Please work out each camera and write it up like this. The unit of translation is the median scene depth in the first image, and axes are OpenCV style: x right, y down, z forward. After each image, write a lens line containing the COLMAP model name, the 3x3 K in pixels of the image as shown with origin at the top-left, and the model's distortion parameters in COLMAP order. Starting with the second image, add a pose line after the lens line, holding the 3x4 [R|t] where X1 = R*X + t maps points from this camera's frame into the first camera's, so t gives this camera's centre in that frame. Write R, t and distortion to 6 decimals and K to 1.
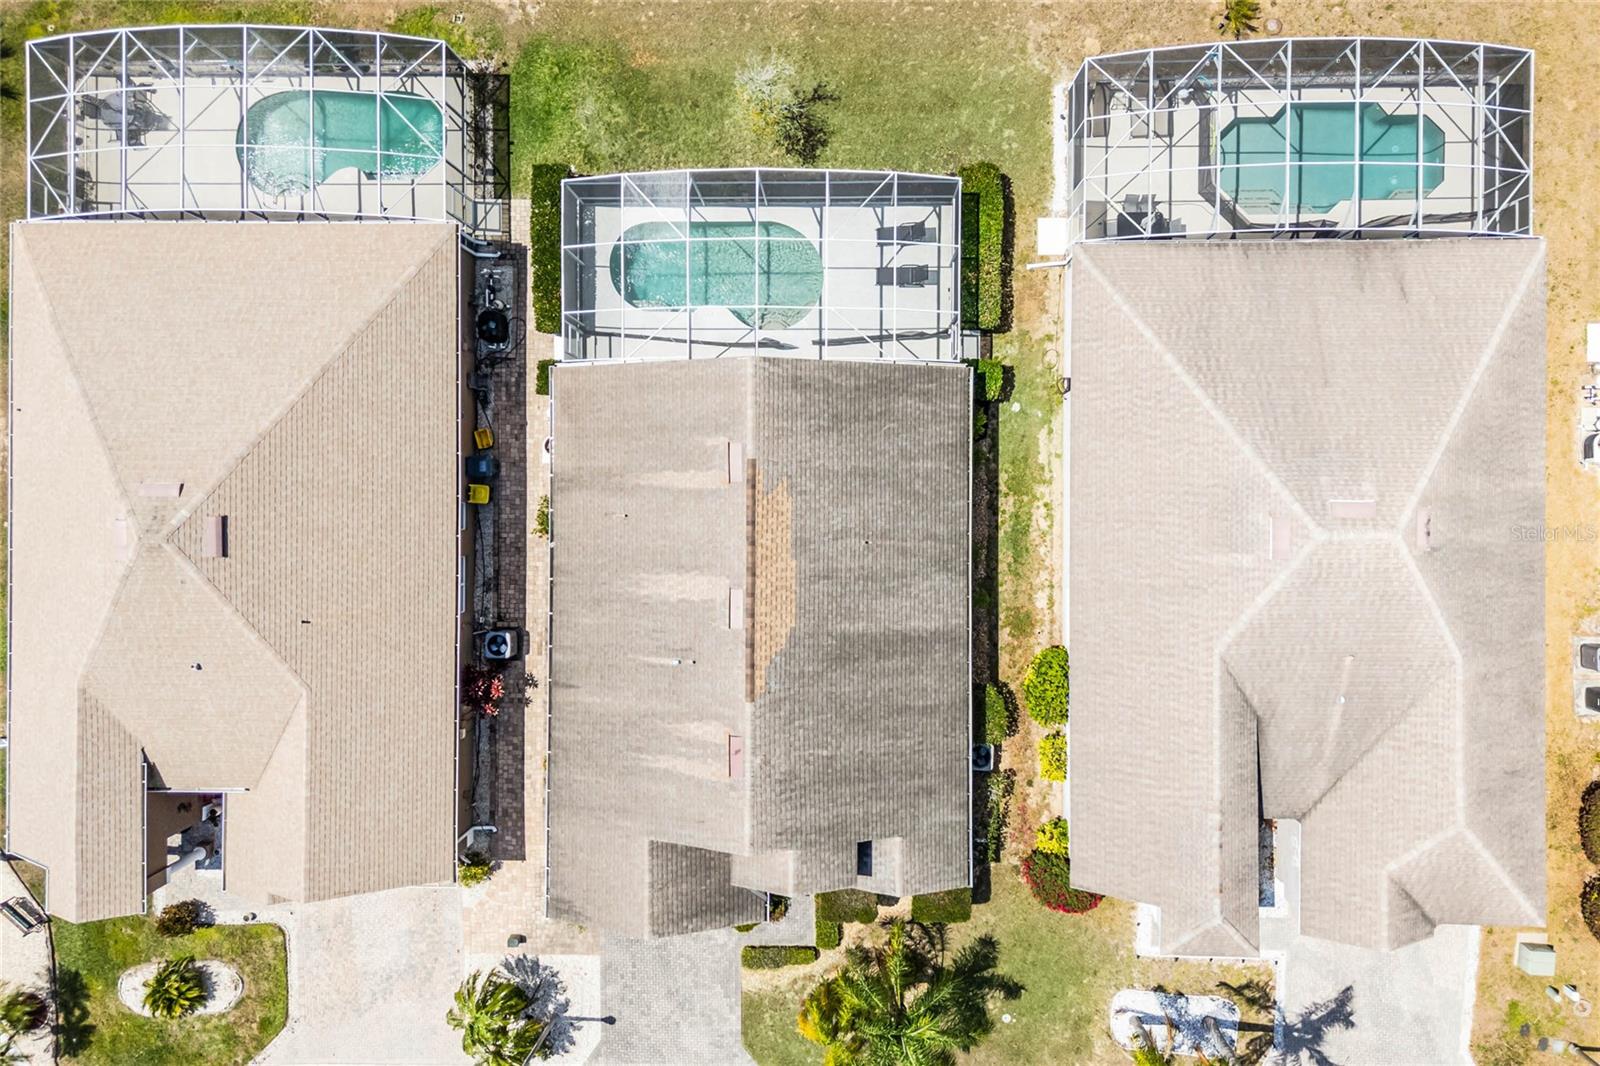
lens RADIAL K [[1181.6, 0, 812.5], [0, 1181.6, 525.3], [0, 0, 1]] dist [-0.002878, -0.009703]
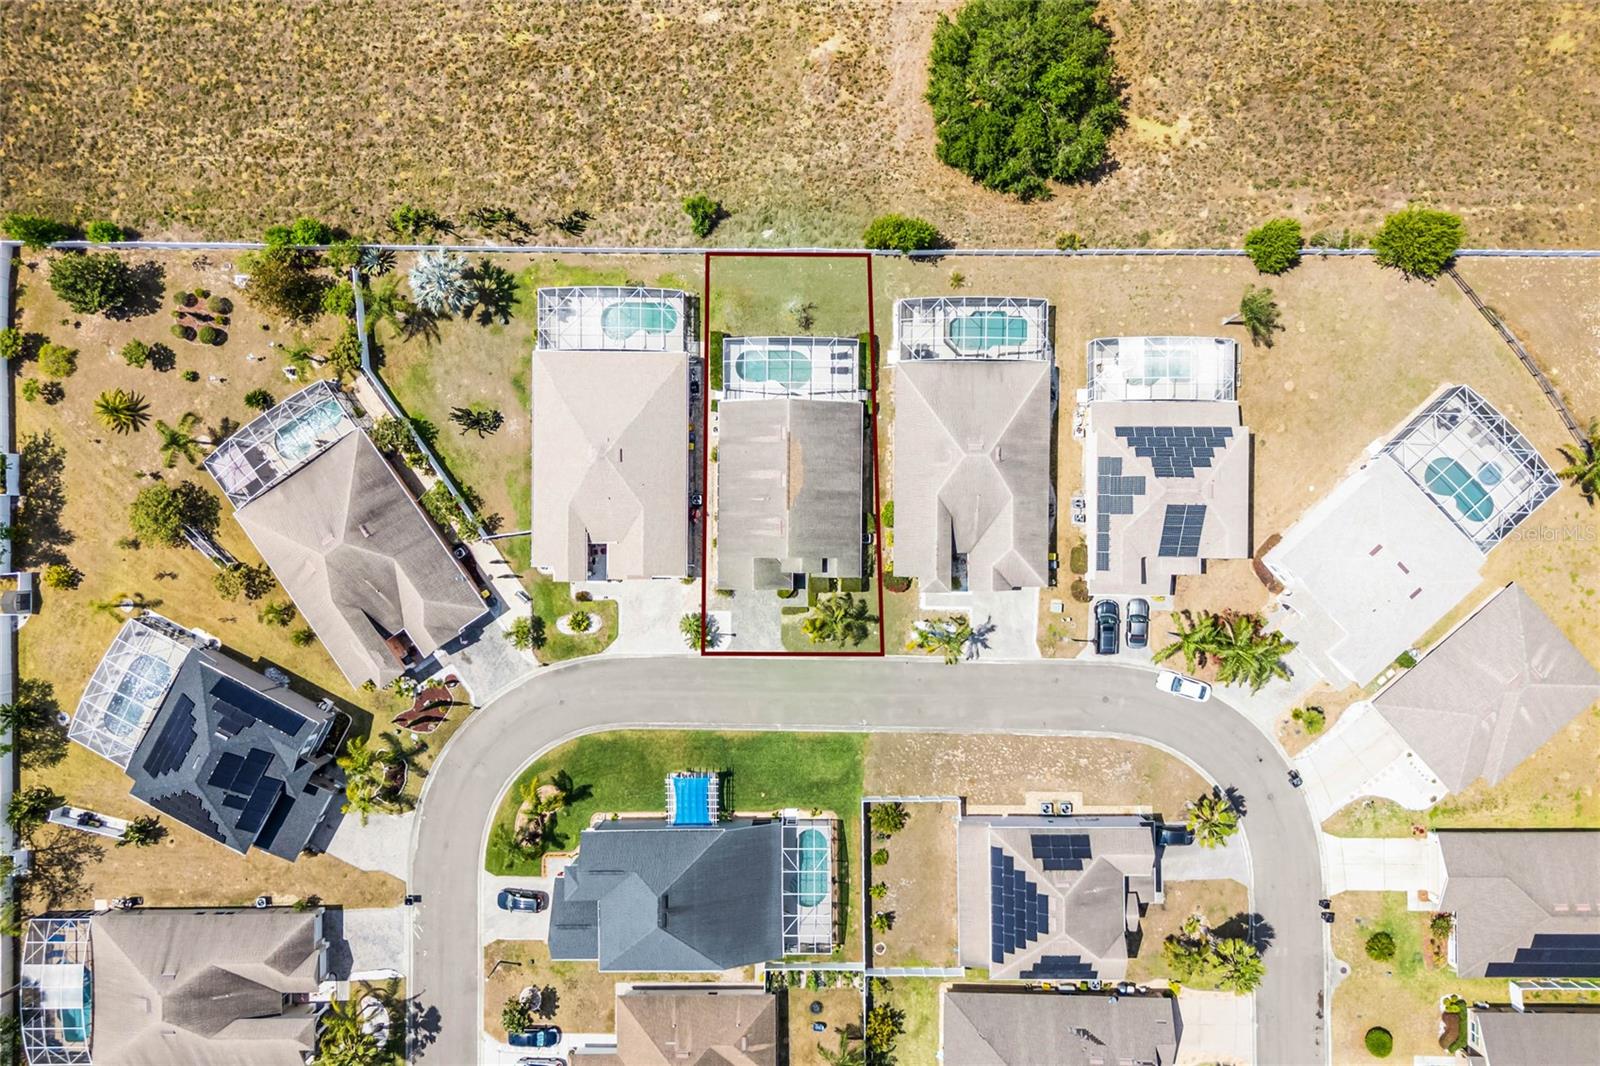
lens RADIAL K [[1181.6, 0, 790.2], [0, 1181.6, 539.4], [0, 0, 1]] dist [-0.002878, -0.009703]
pose [[0.999956, 0.005146, 0.007904, -0.063655], [-0.005017, 0.999855, -0.016256, 0.244710], [-0.007987, 0.016216, 0.999837, -1.860648]]
